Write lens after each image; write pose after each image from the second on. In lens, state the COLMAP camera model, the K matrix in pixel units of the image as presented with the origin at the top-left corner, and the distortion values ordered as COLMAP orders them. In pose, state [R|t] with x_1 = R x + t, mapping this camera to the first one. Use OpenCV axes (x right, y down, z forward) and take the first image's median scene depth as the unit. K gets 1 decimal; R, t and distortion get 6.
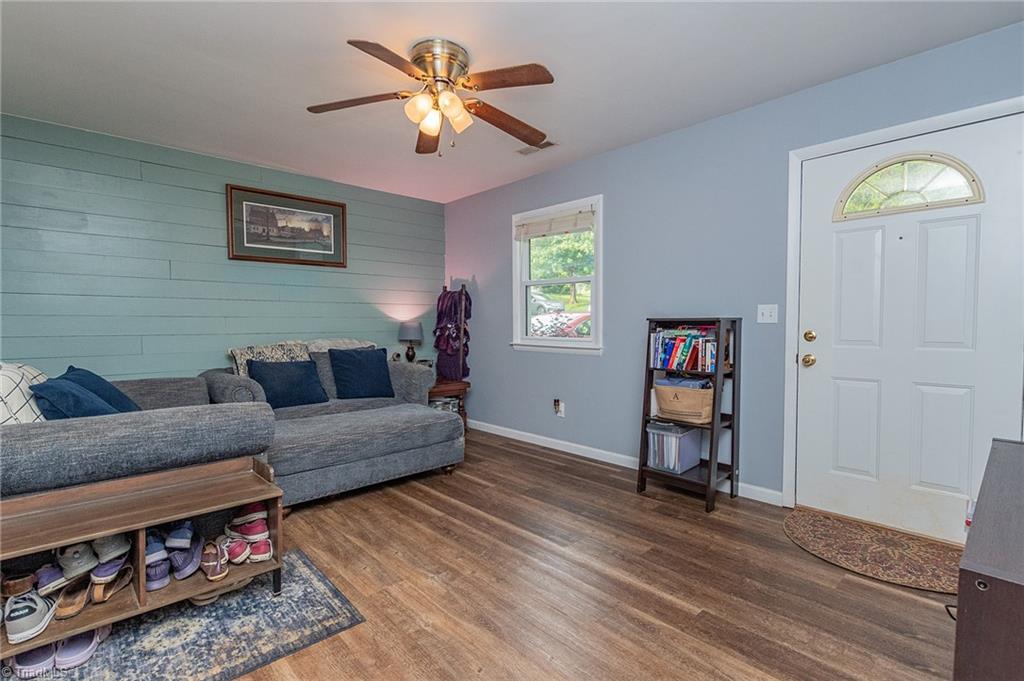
lens RADIAL K [[477.5, 0, 512.0], [0, 477.5, 340.5], [0, 0, 1]] dist [-0.000827, -0.000244]
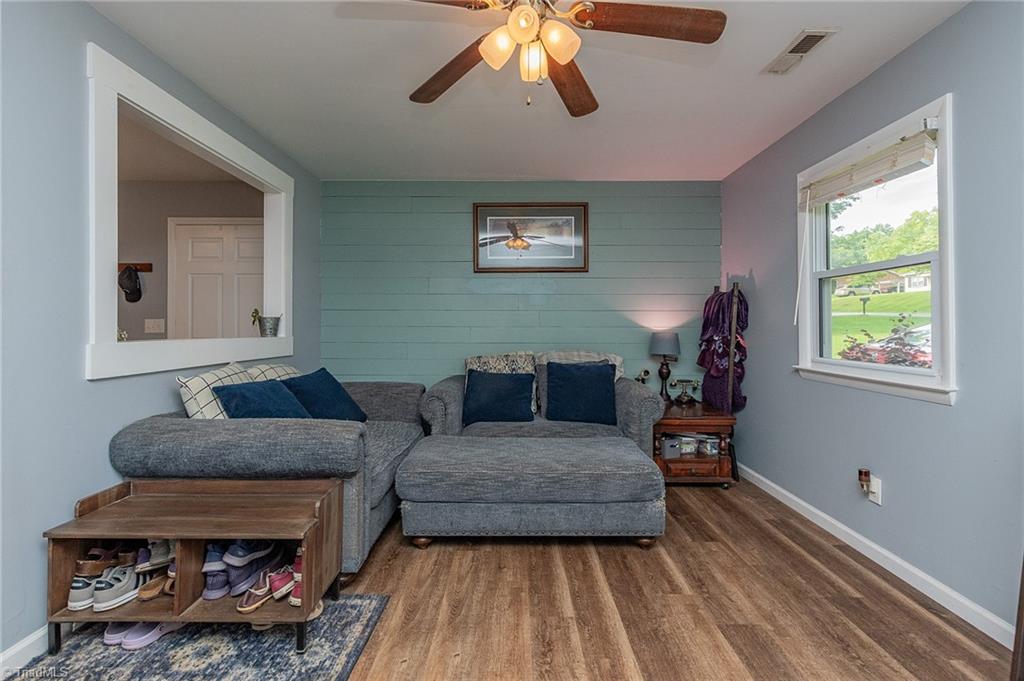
lens RADIAL K [[468.8, 0, 510.1], [0, 468.8, 322.5], [0, 0, 1]] dist [0.003428, -0.000750]
pose [[0.726689, -0.003556, -0.686957, 0.185484], [-0.029590, 0.998896, -0.036473, -0.023876], [0.686329, 0.046831, 0.725782, 0.302915]]
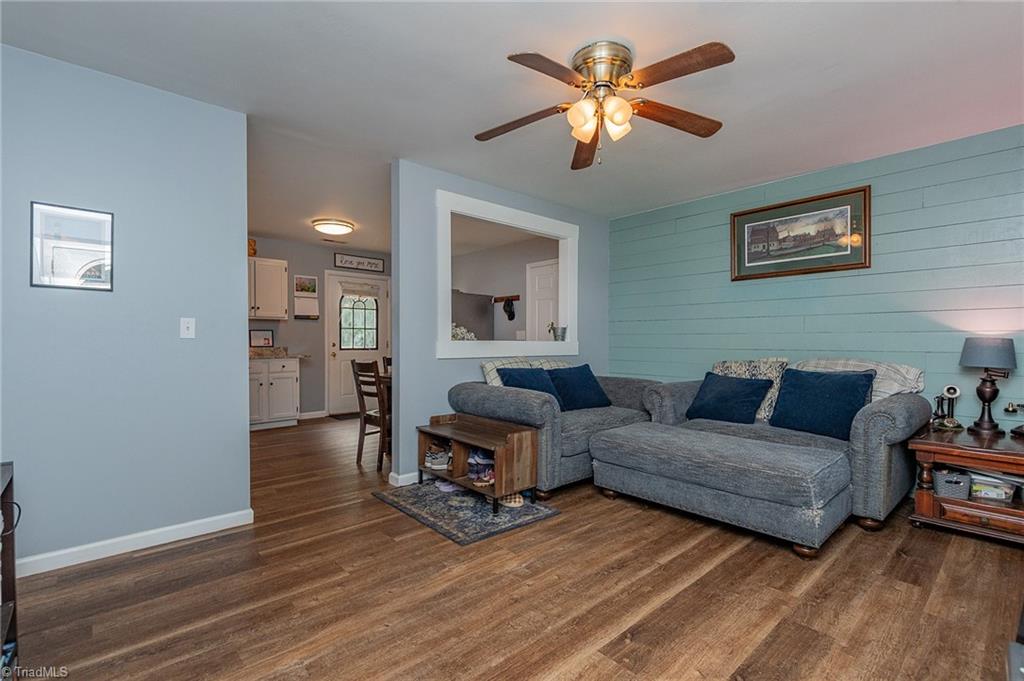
lens RADIAL K [[461.3, 0, 516.1], [0, 461.3, 344.5], [0, 0, 1]] dist [0.003366, 0.000002]
pose [[-0.010955, 0.010351, -0.999886, 0.482227], [-0.040842, 0.999107, 0.010791, -0.015720], [0.999106, 0.040956, -0.010523, 0.524424]]
